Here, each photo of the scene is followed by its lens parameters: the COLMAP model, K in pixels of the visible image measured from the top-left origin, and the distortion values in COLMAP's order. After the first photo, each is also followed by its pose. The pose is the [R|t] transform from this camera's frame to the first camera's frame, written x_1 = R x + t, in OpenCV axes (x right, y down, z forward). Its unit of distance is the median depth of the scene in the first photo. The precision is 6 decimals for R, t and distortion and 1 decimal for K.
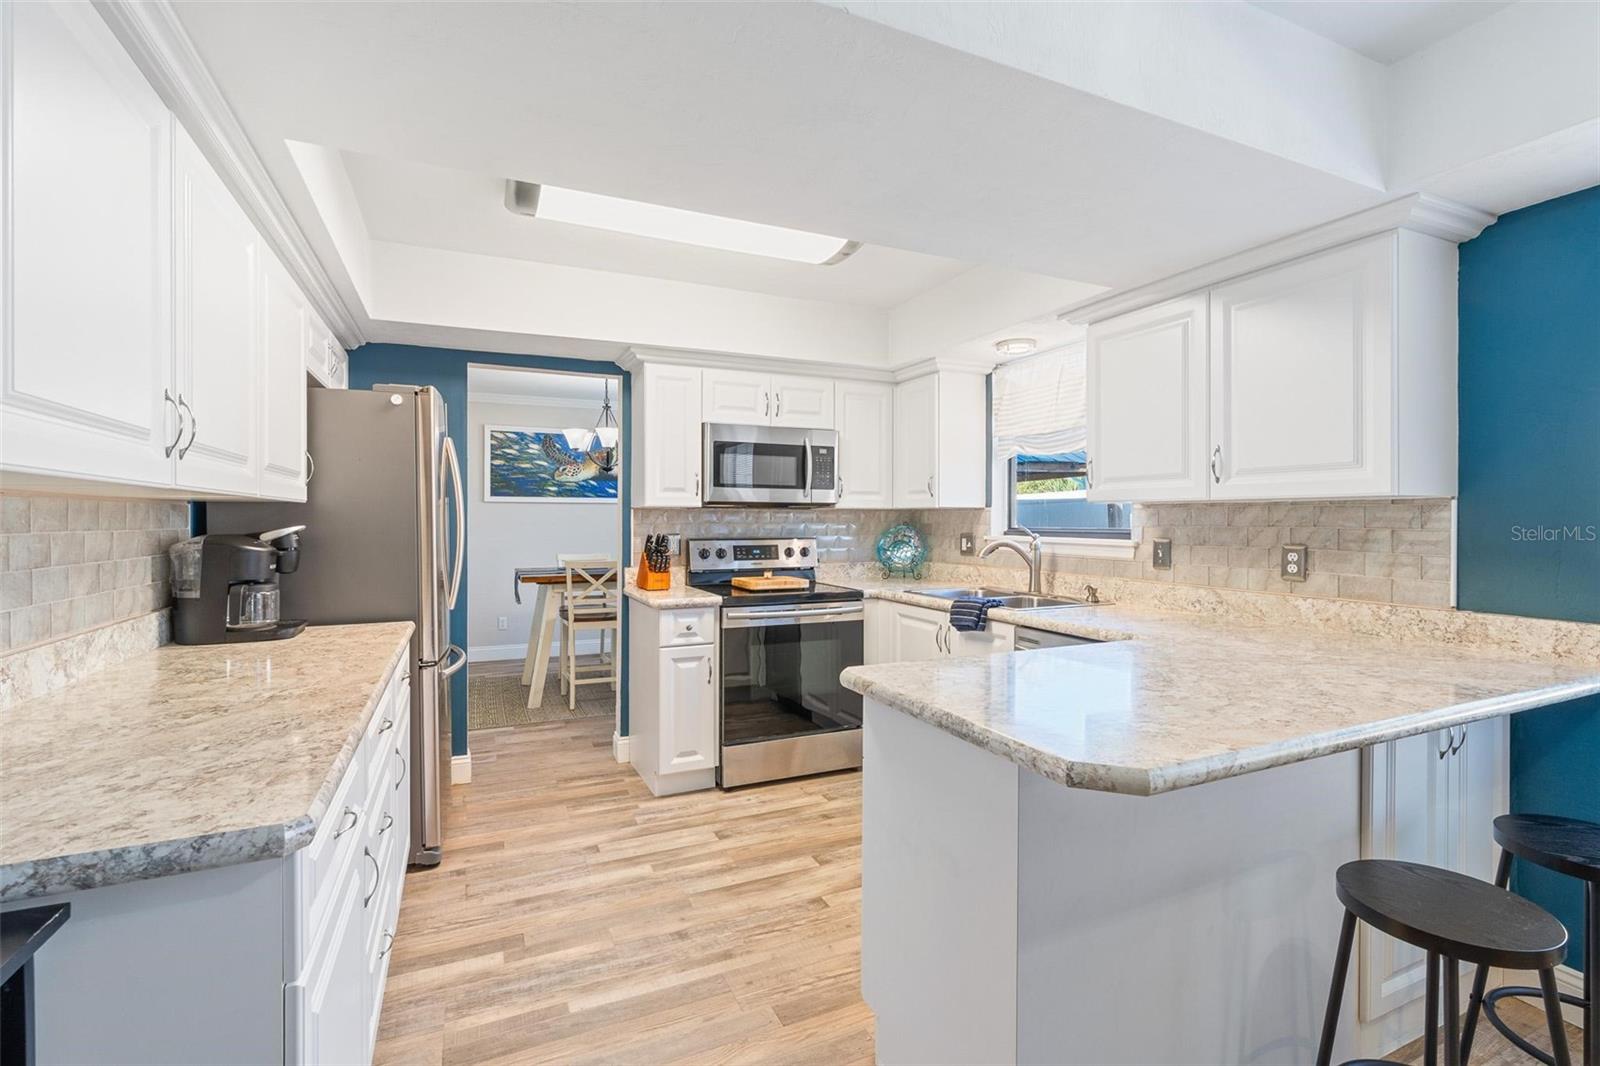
lens RADIAL K [[719.9, 0, 791.5], [0, 719.9, 521.8], [0, 0, 1]] dist [-0.011026, 0.004942]
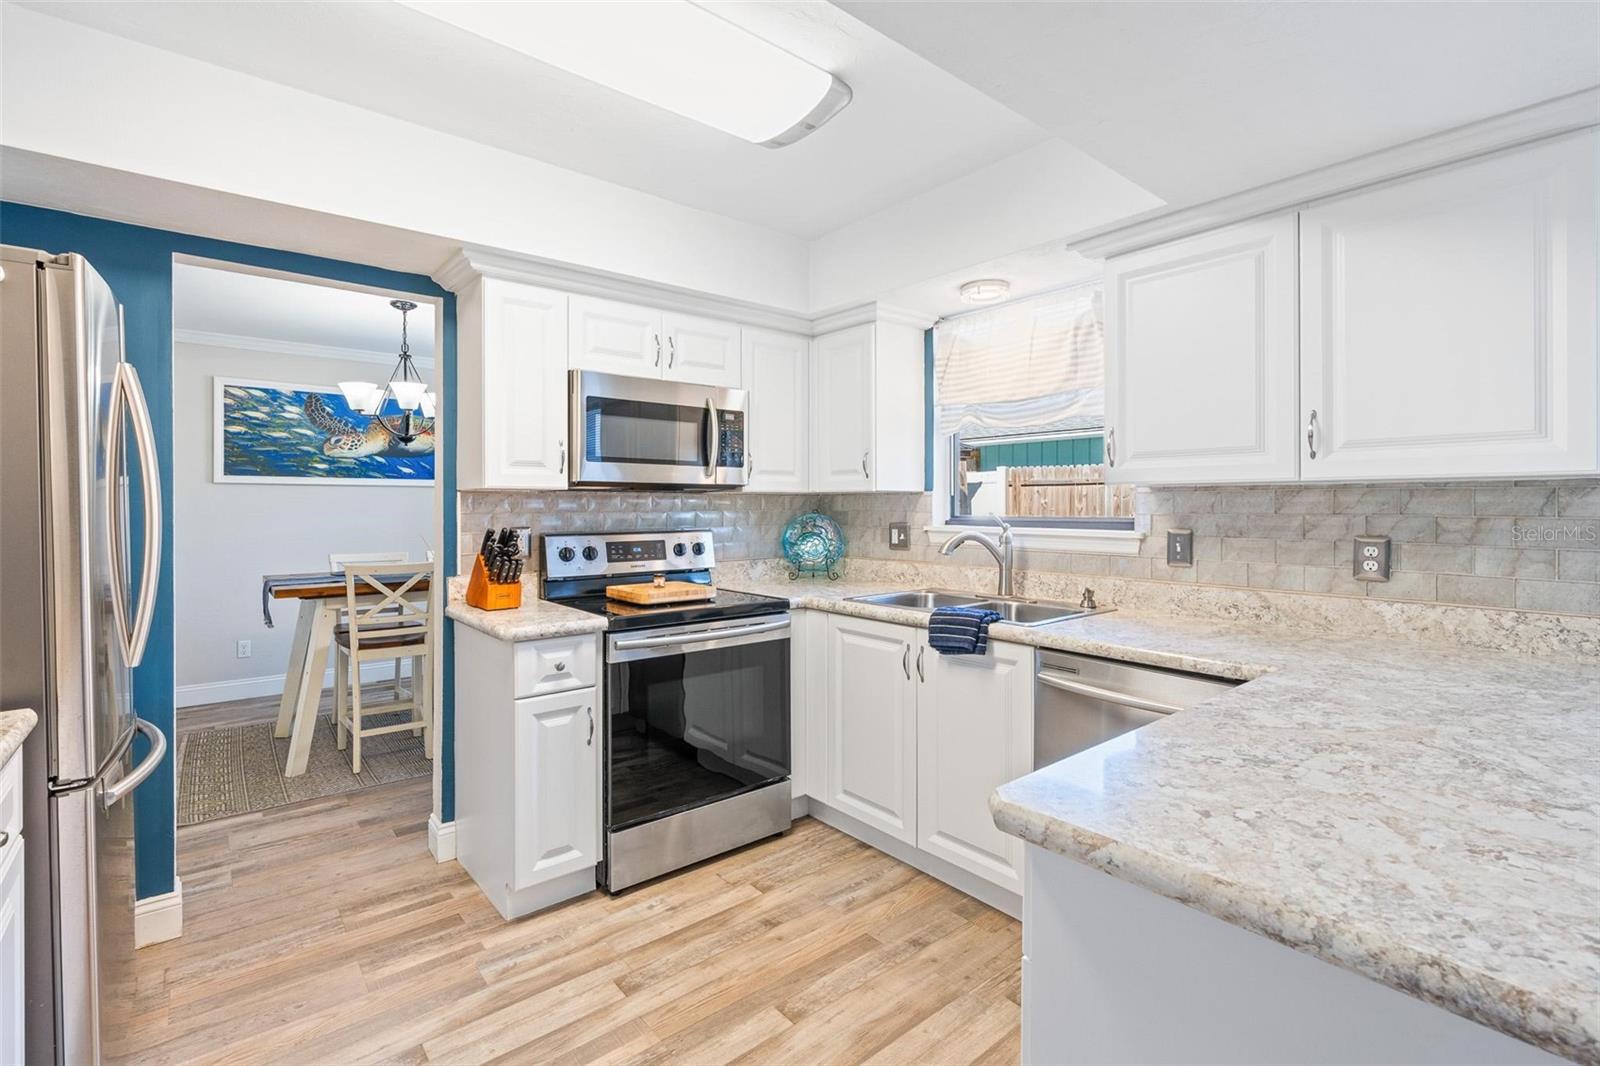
lens RADIAL K [[719.9, 0, 793.2], [0, 719.9, 508.2], [0, 0, 1]] dist [-0.011026, 0.004942]
pose [[0.963993, -0.002815, 0.265914, -0.102588], [0.002647, 0.999996, 0.000992, -0.002027], [-0.265915, -0.000253, 0.963996, 0.268616]]
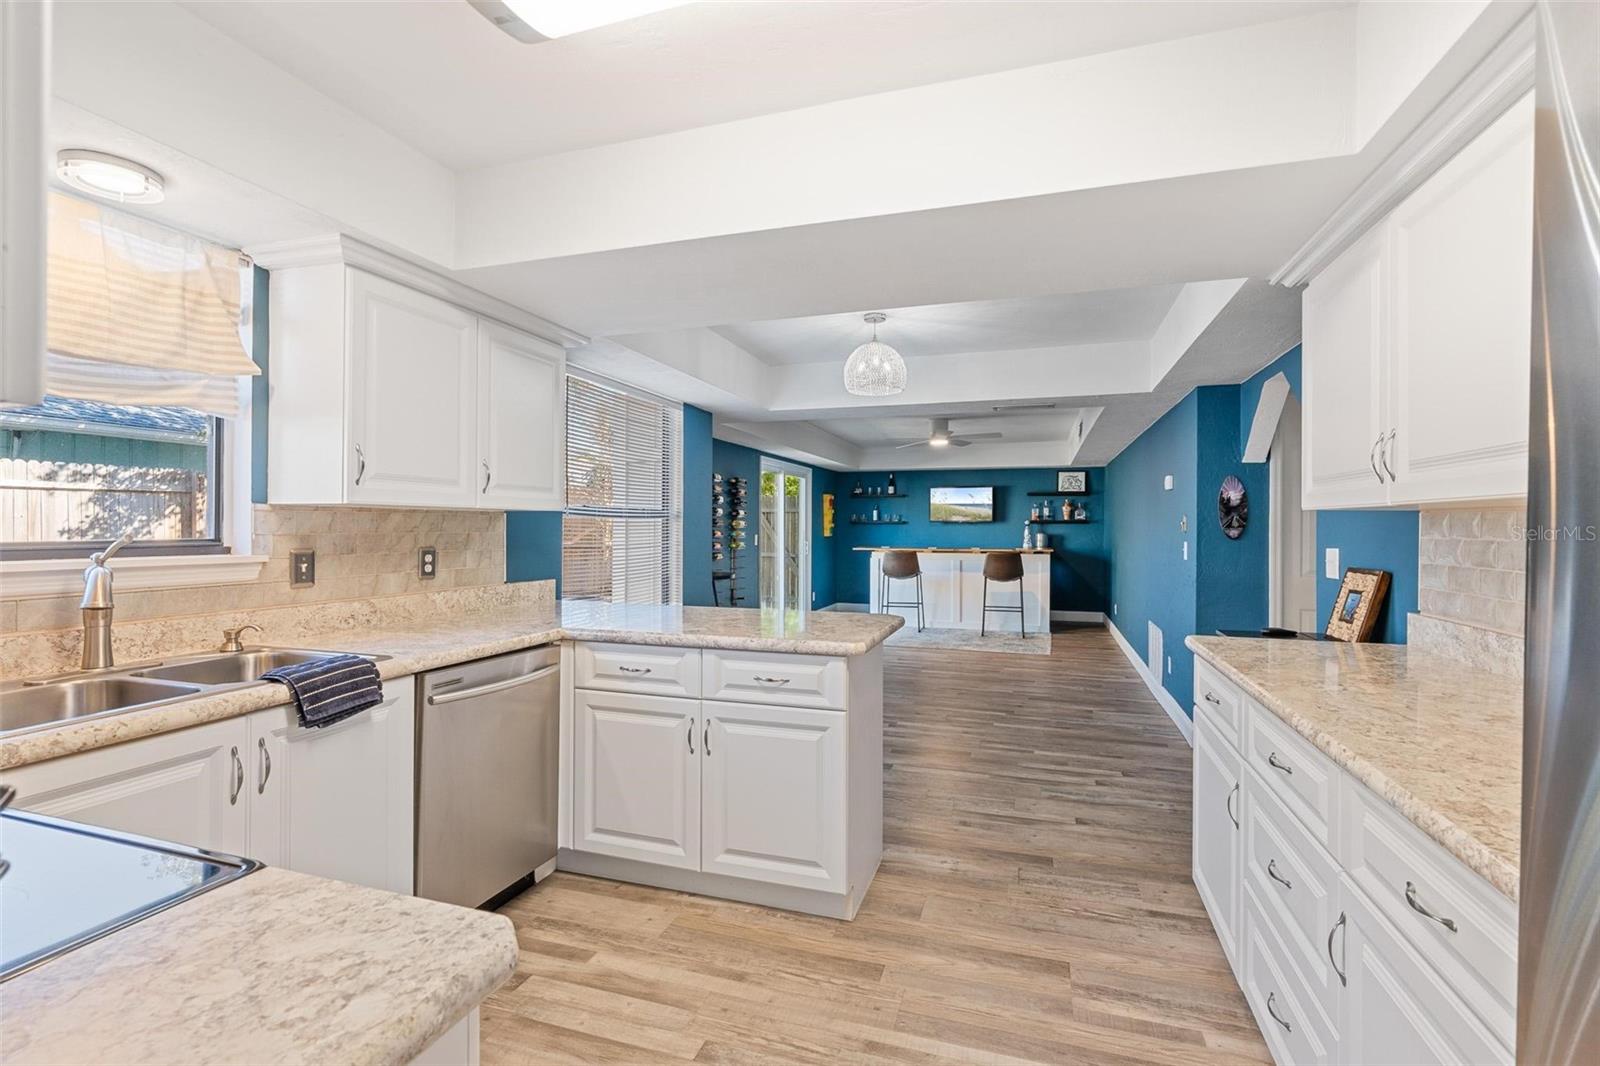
lens RADIAL K [[719.9, 0, 802.7], [0, 719.9, 525.4], [0, 0, 1]] dist [-0.011026, 0.004942]
pose [[-0.738567, -0.002415, 0.674176, -0.352311], [-0.001167, 0.999997, 0.002304, -0.004577], [-0.674179, 0.000915, -0.738567, 0.992122]]
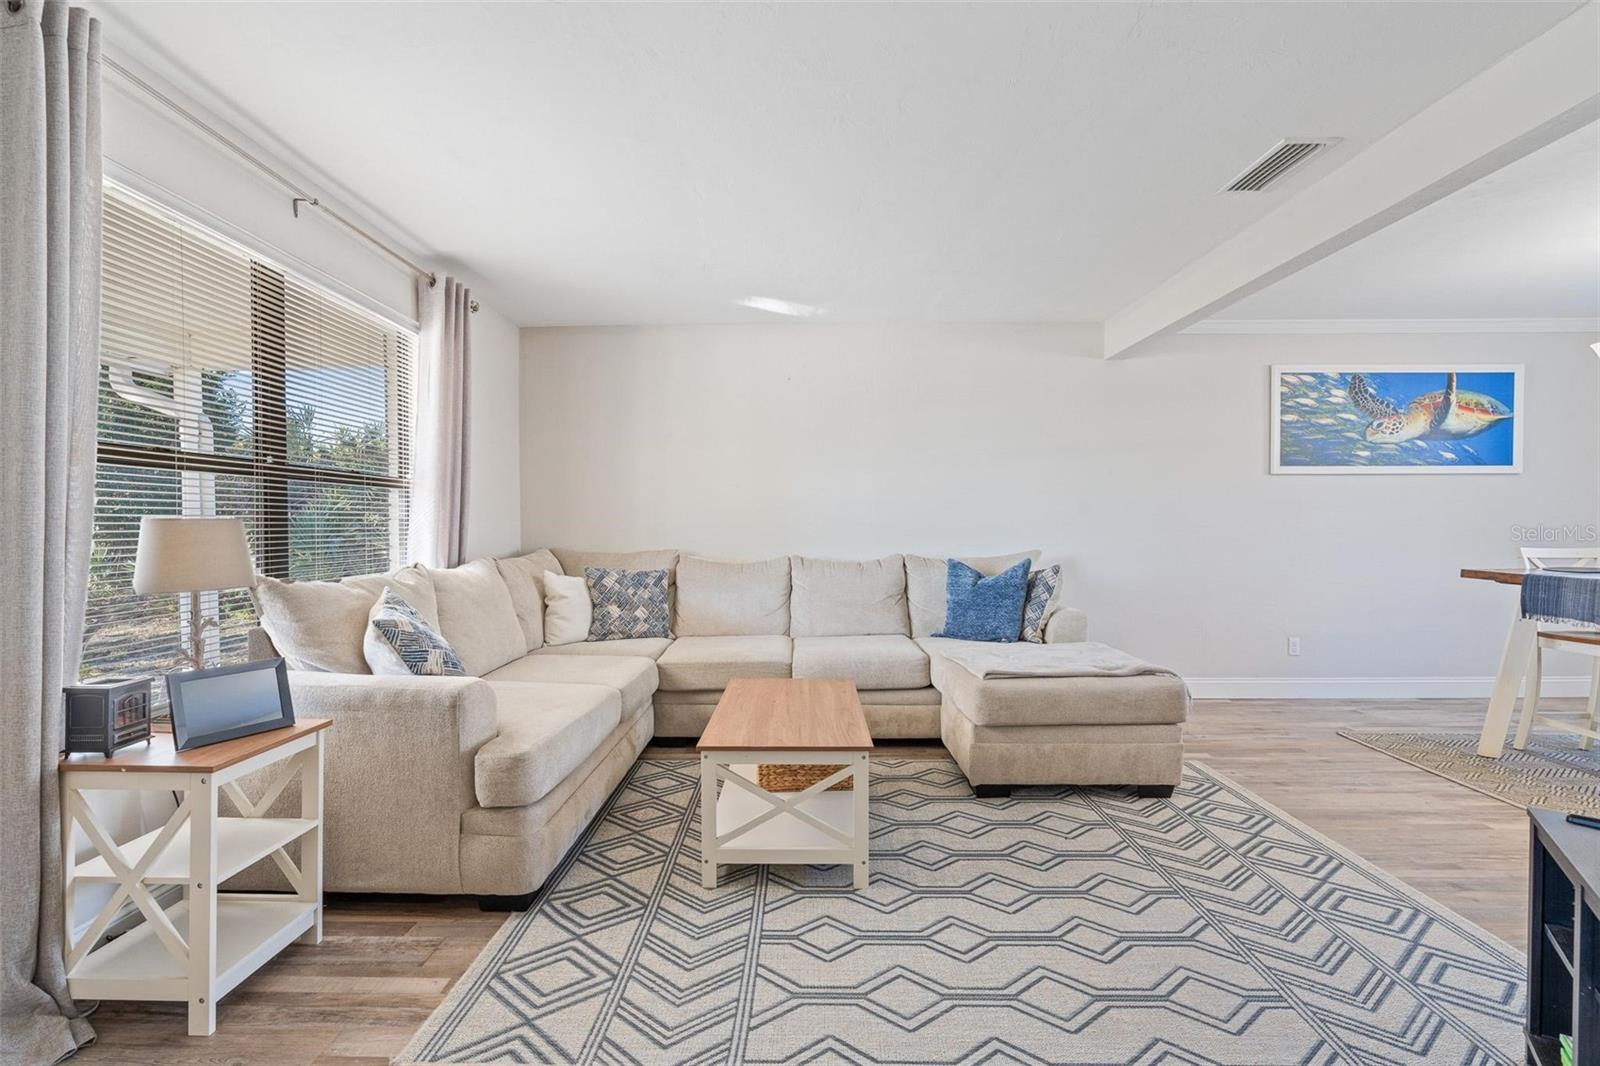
lens RADIAL K [[719.9, 0, 792.1], [0, 719.9, 534.5], [0, 0, 1]] dist [-0.011026, 0.004942]
pose [[0.907380, 0.001970, -0.420306, -1.031217], [0.002776, 0.999939, 0.010681, 0.042618], [0.420302, -0.010858, 0.907320, 0.290855]]
